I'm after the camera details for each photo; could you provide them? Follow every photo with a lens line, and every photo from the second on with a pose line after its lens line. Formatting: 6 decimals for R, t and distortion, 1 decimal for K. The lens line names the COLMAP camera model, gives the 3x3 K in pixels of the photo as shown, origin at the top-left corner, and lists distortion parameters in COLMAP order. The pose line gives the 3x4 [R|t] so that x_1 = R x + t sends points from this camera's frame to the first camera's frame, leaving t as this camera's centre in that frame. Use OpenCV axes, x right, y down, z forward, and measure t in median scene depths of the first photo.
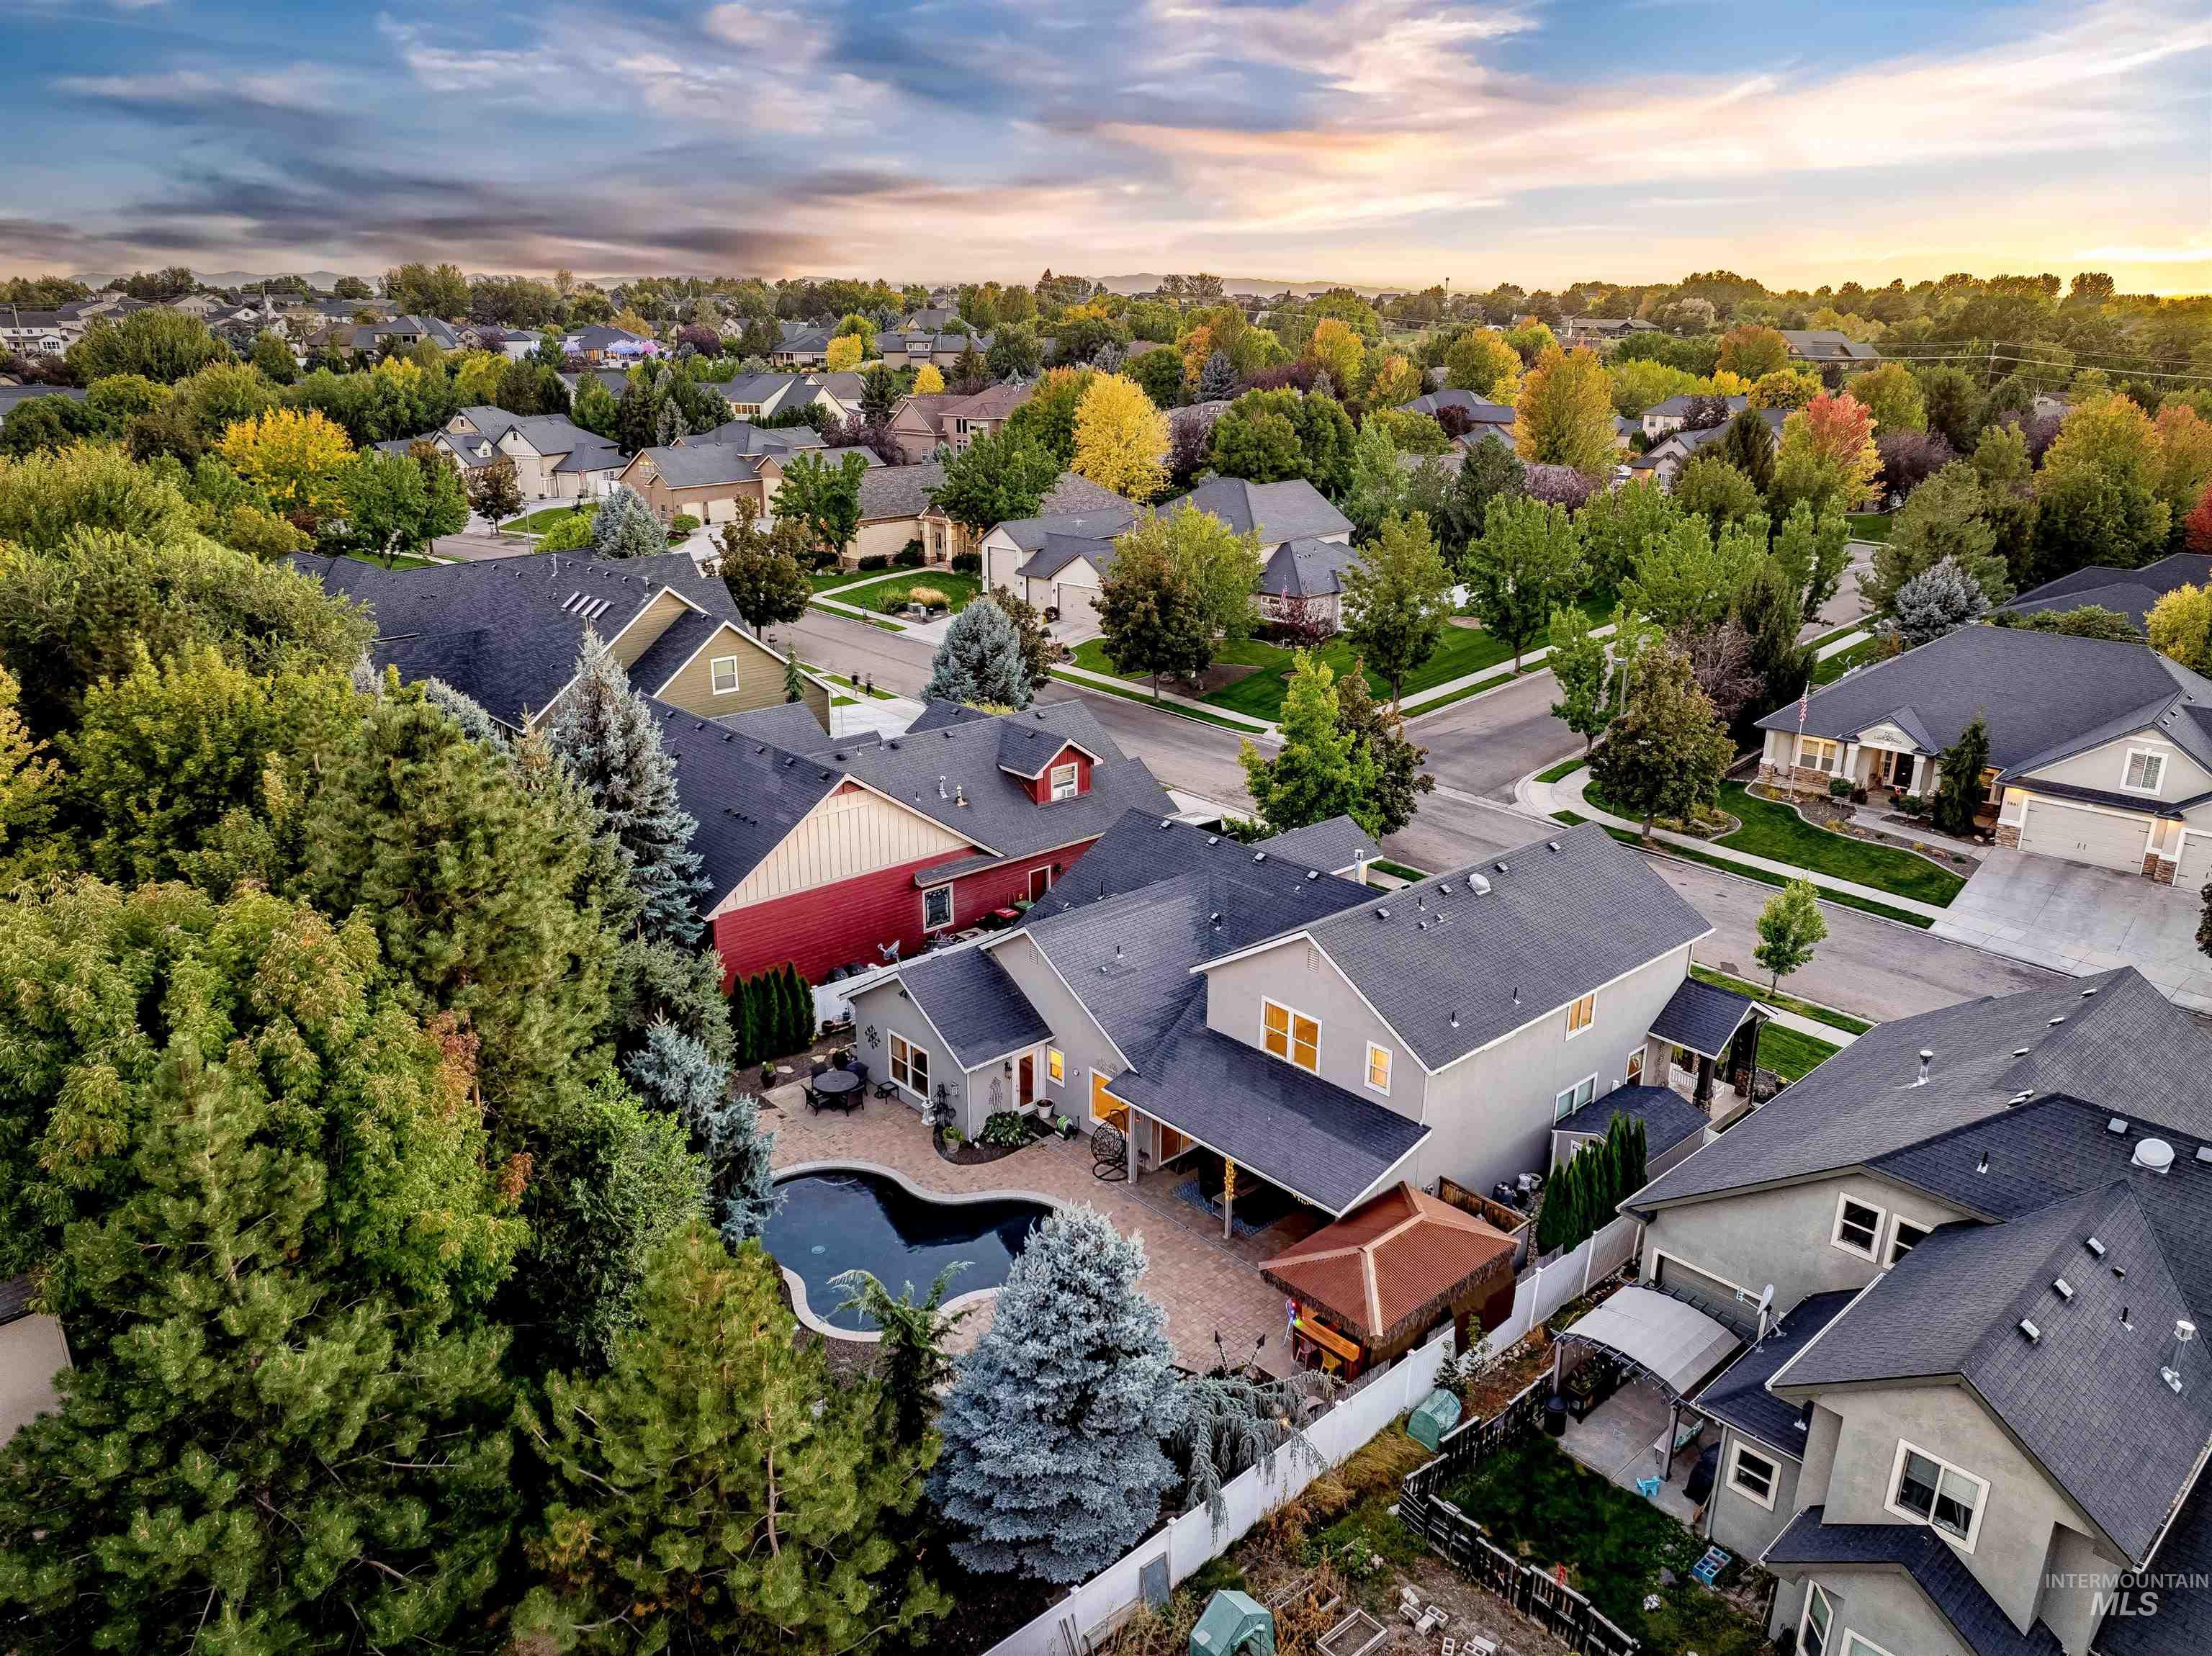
lens RADIAL K [[1593.7, 0, 1106.0], [0, 1593.7, 828.0], [0, 0, 1]] dist [-0.032310, -0.002578]
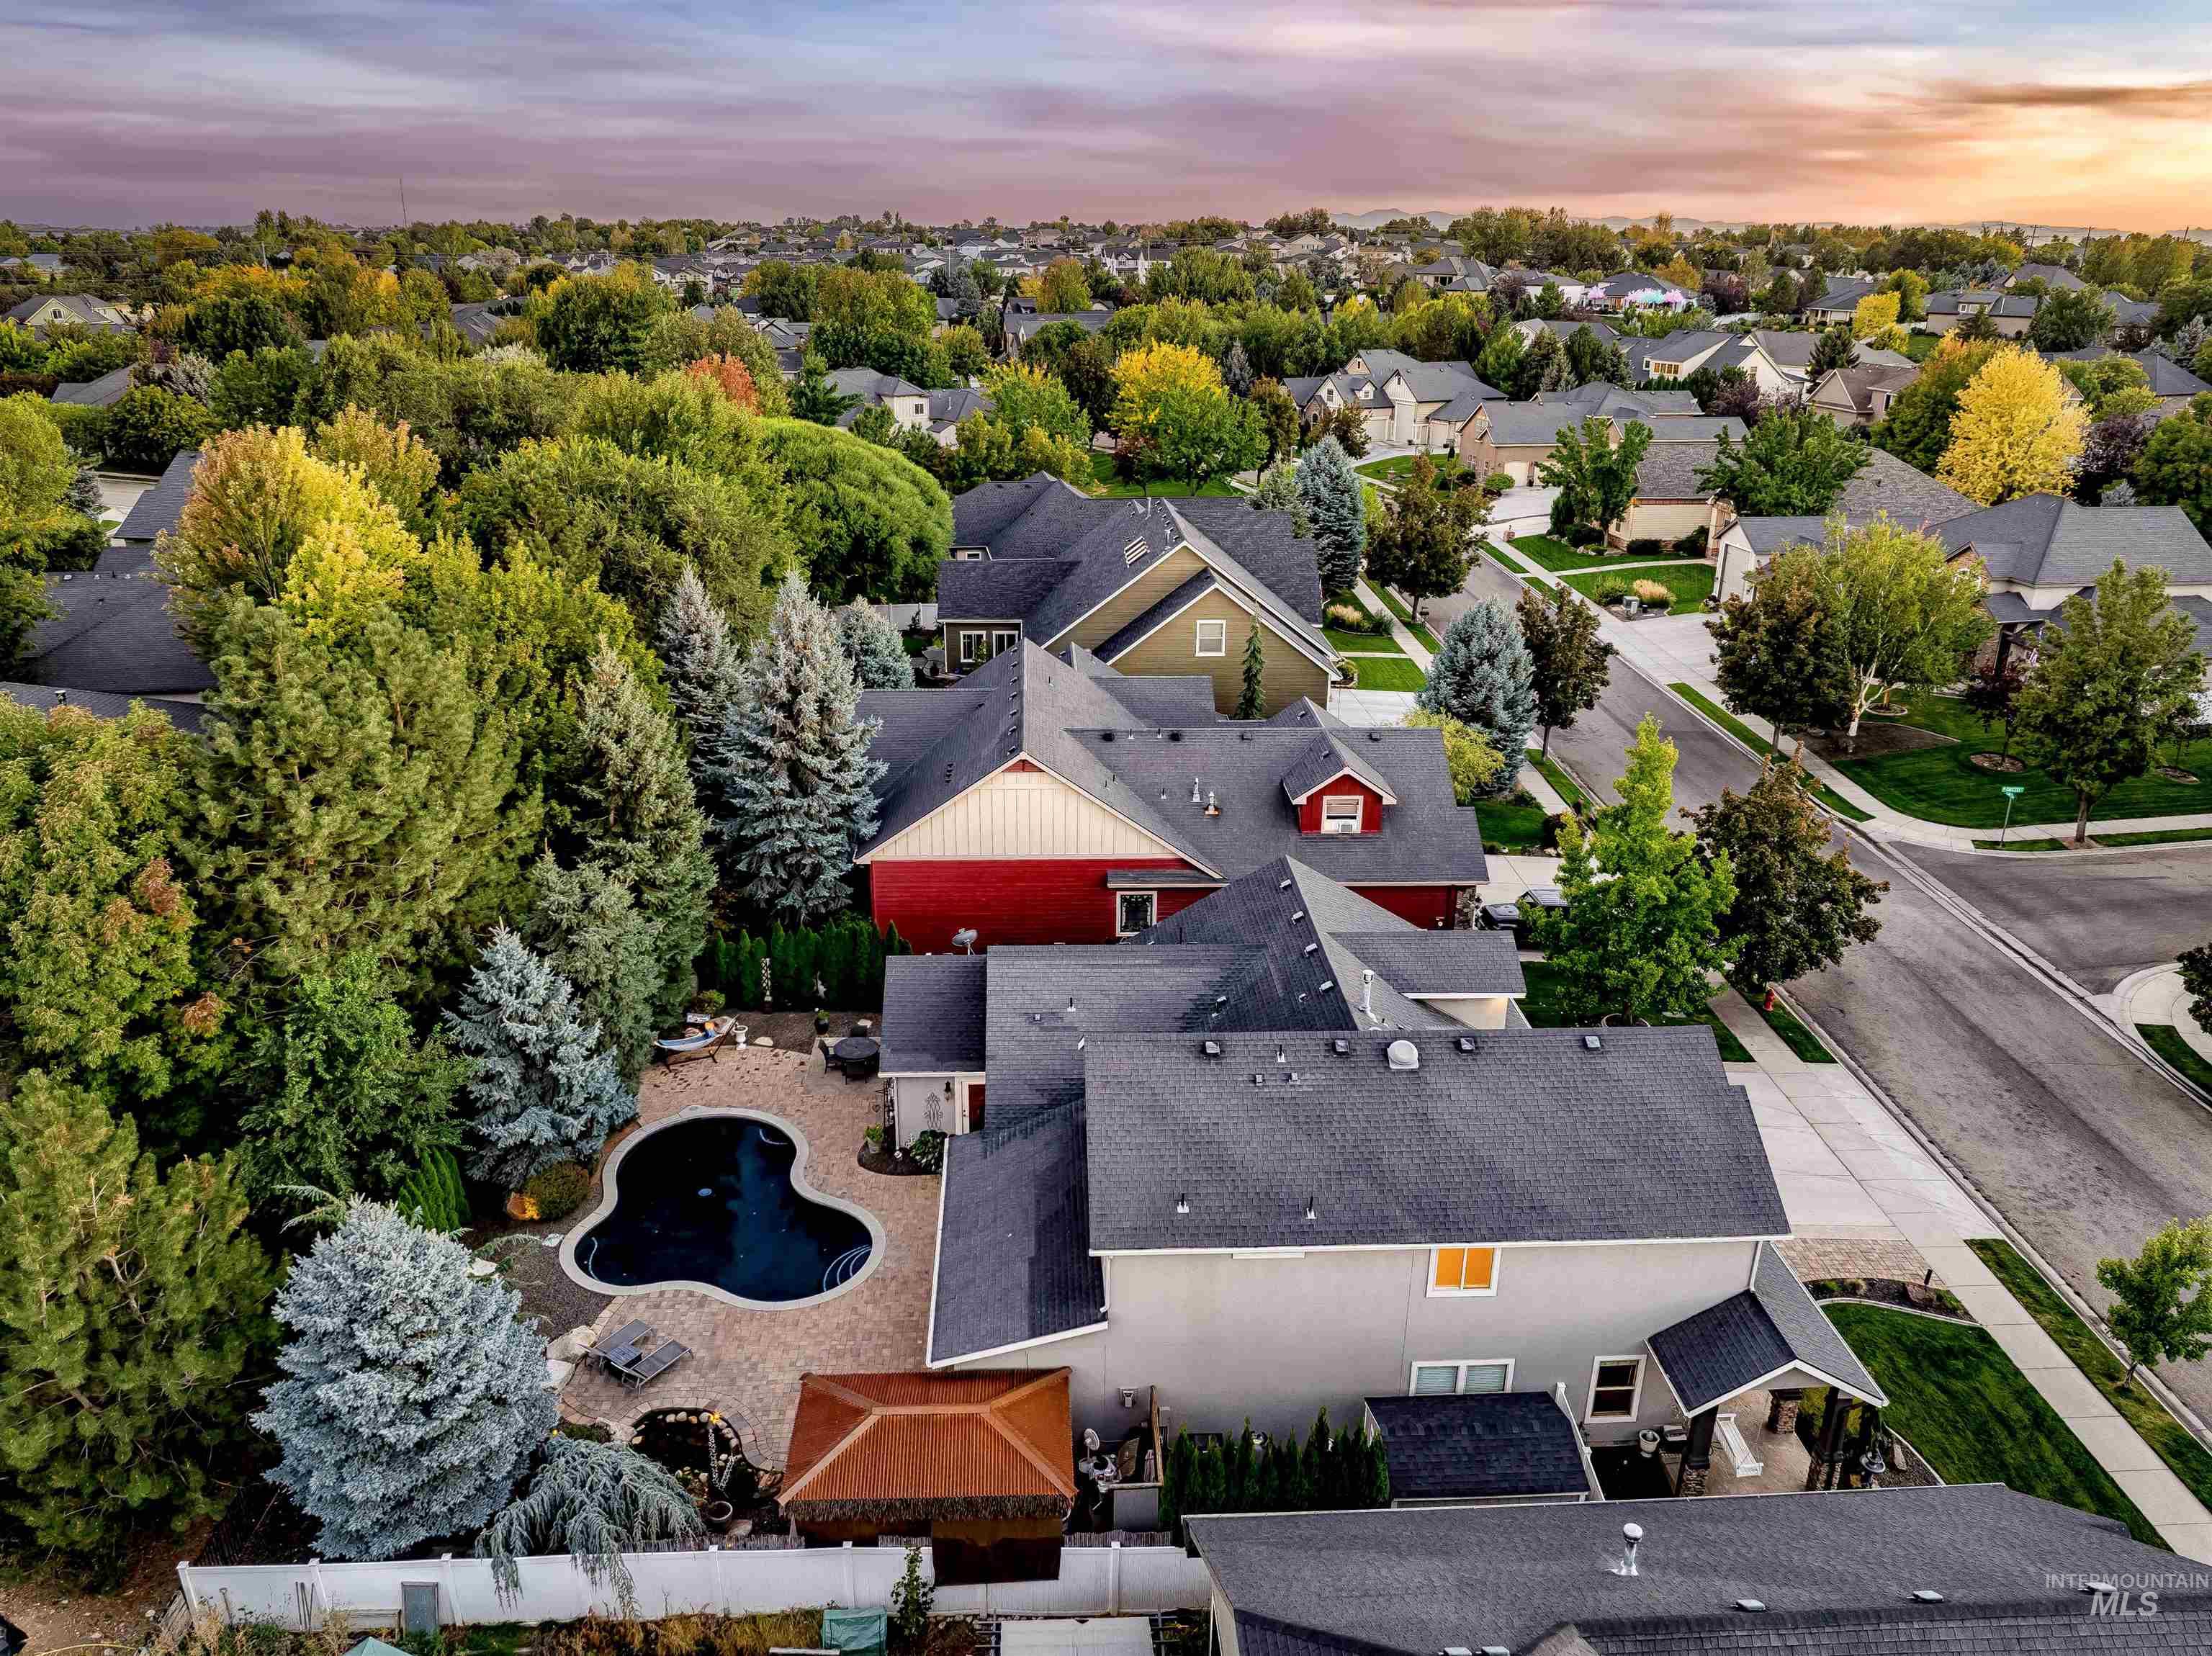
lens RADIAL K [[1593.7, 0, 1106.0], [0, 1593.7, 828.0], [0, 0, 1]] dist [-0.032310, -0.002578]
pose [[0.761487, 0.226047, -0.607487, 0.224903], [-0.205999, 0.973027, 0.103845, -0.047481], [0.614575, 0.046065, 0.787513, 0.128933]]
